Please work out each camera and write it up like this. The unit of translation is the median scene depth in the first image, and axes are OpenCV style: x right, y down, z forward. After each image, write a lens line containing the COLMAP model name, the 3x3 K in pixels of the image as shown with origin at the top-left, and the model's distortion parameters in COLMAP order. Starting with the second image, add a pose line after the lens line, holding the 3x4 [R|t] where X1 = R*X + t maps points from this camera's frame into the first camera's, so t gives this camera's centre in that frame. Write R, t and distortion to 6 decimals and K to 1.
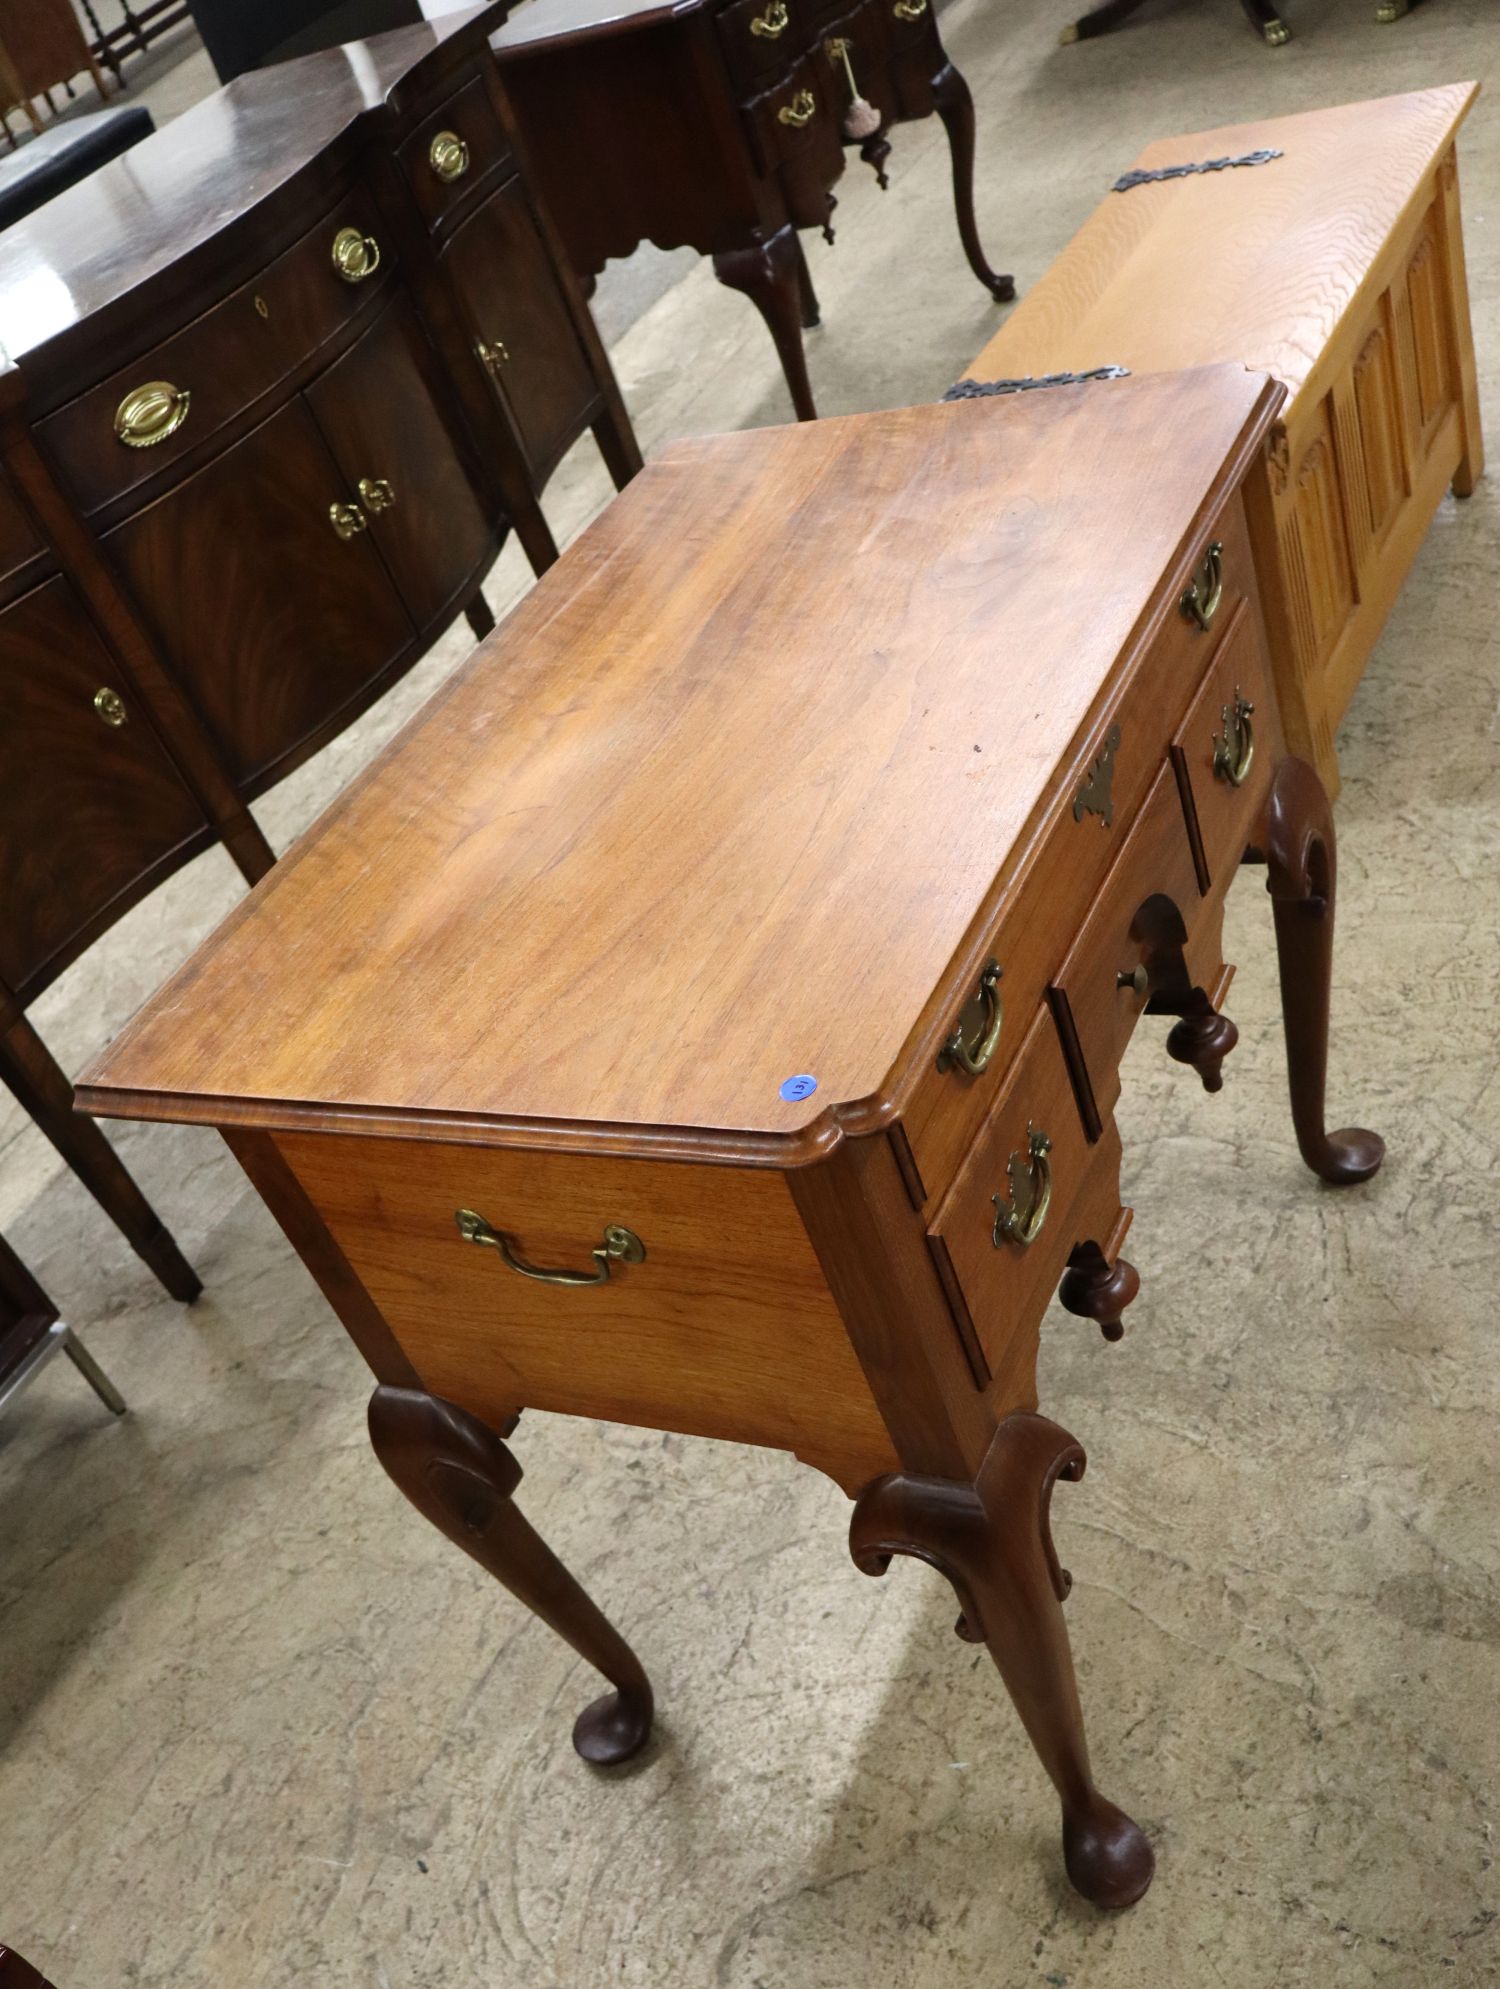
lens RADIAL K [[1966.2, 0, 745.3], [0, 1966.2, 1126.1], [0, 0, 1]] dist [-0.001219, -0.013366]
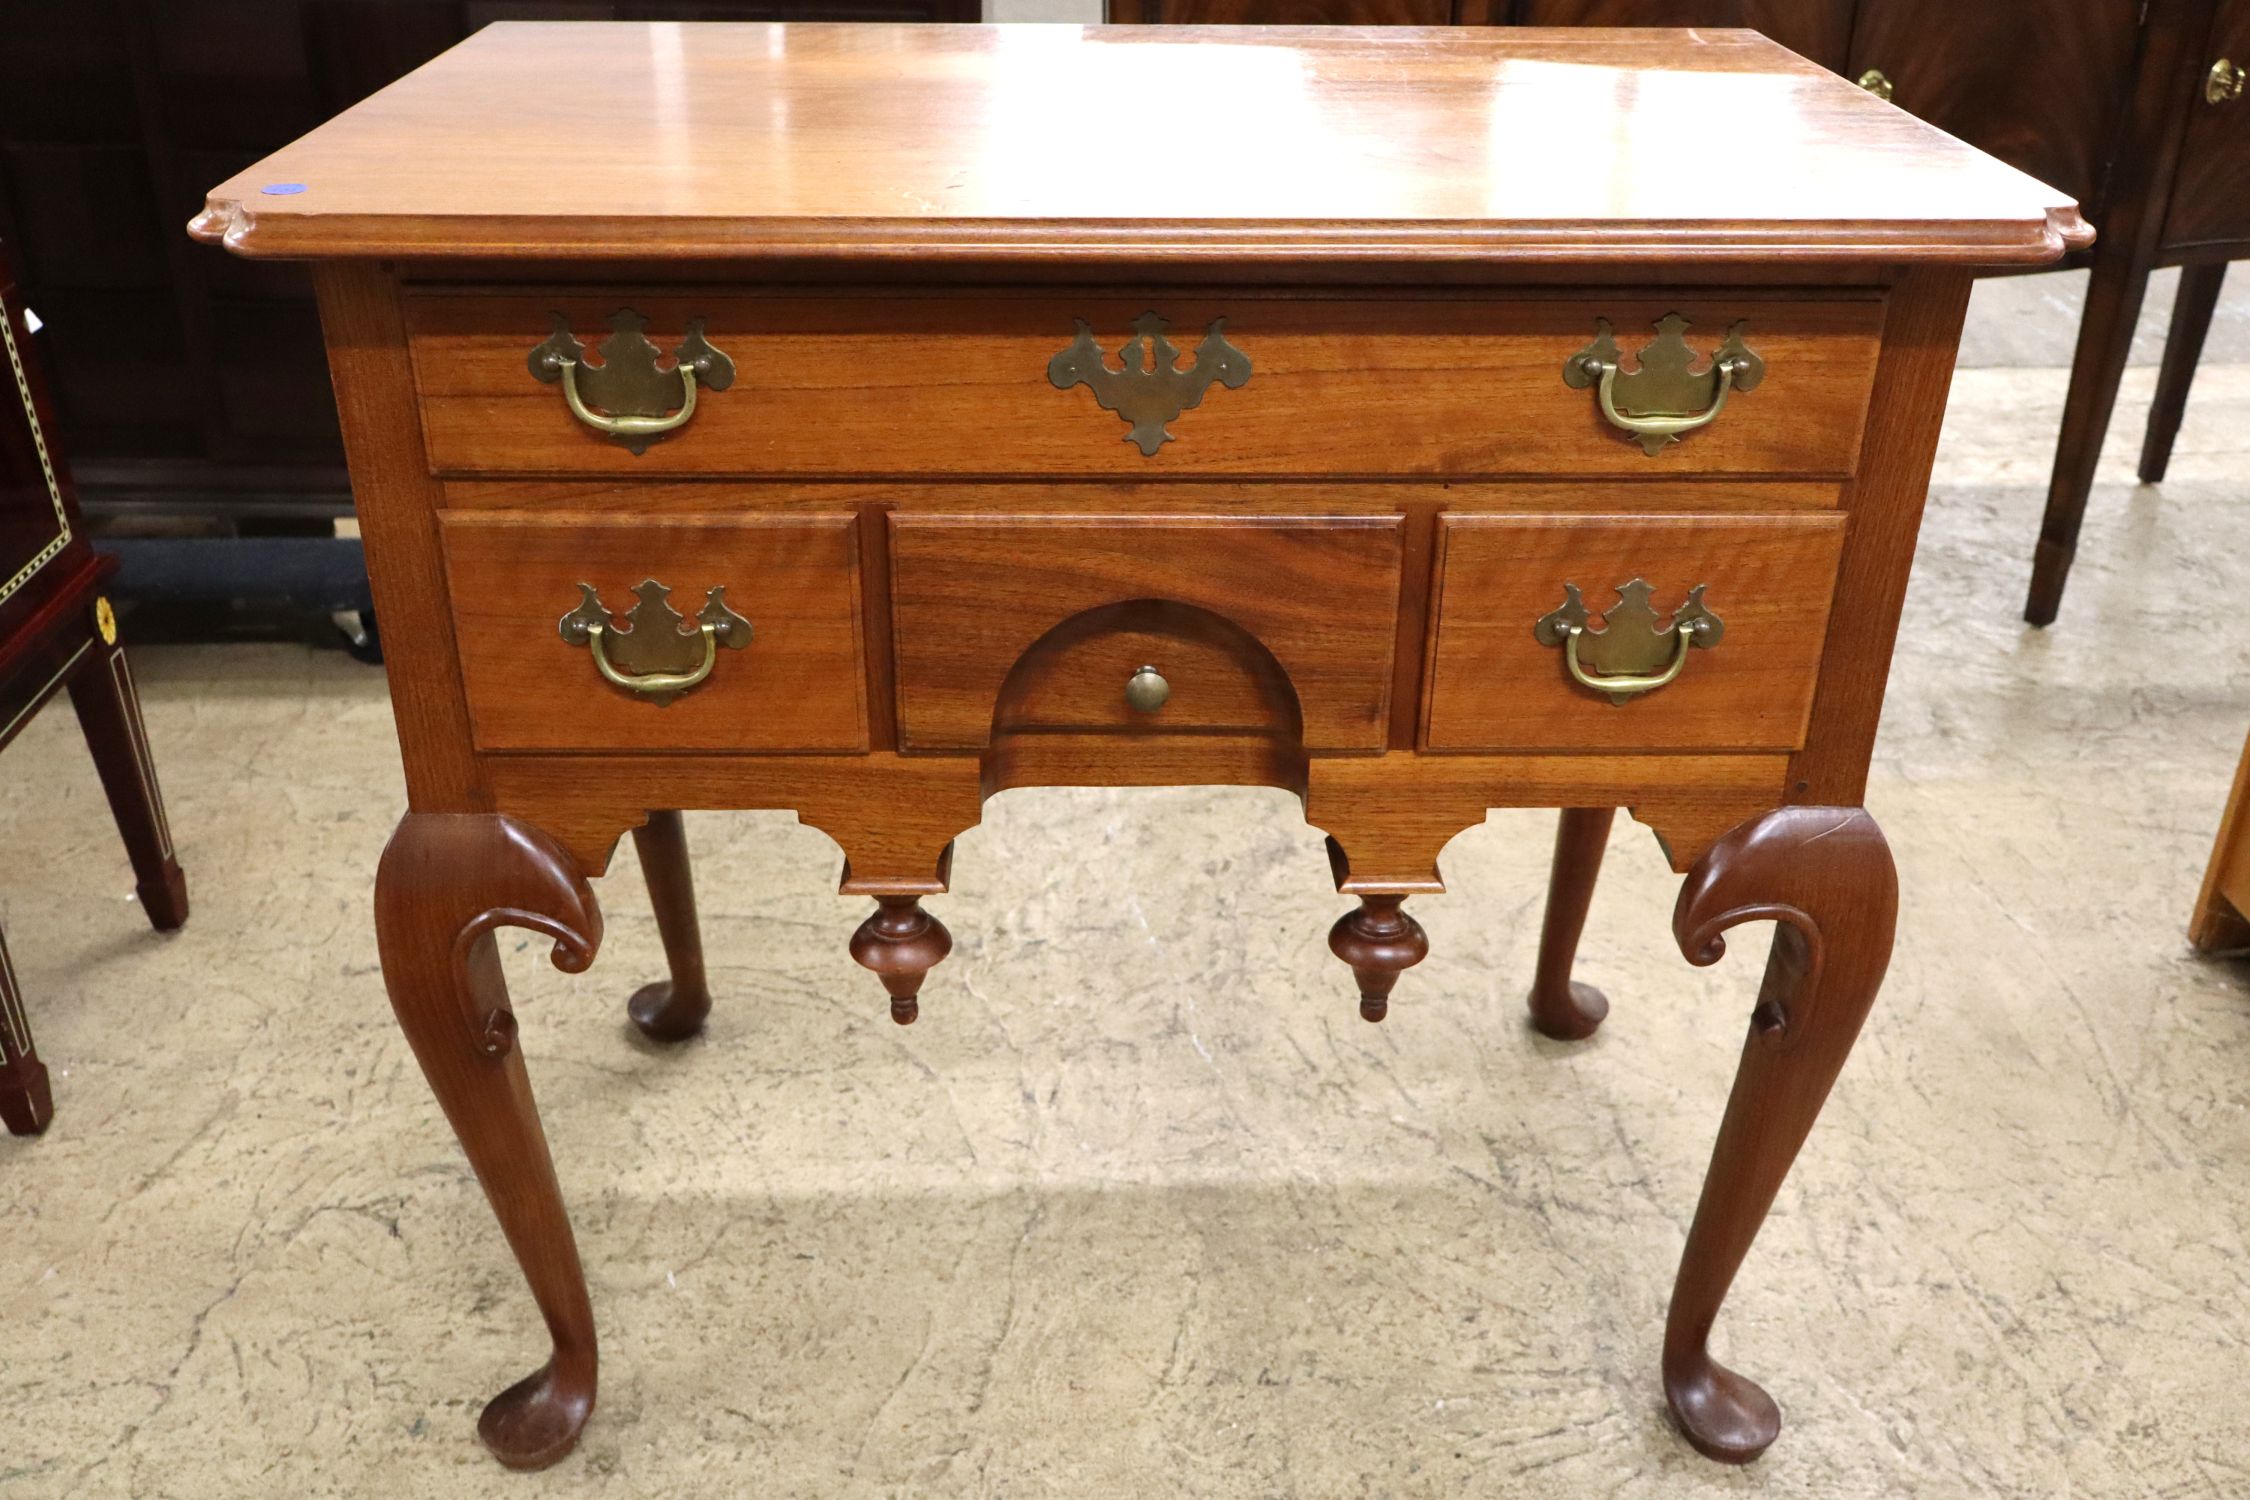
lens RADIAL K [[1971.8, 0, 1125.0], [0, 1971.8, 750.0], [0, 0, 1]] dist [-0.002633, 0.003187]
pose [[0.429223, 0.679156, -0.595412, 0.517053], [-0.681824, 0.675993, 0.279554, -0.205942], [0.592355, 0.285975, 0.753216, 0.349814]]
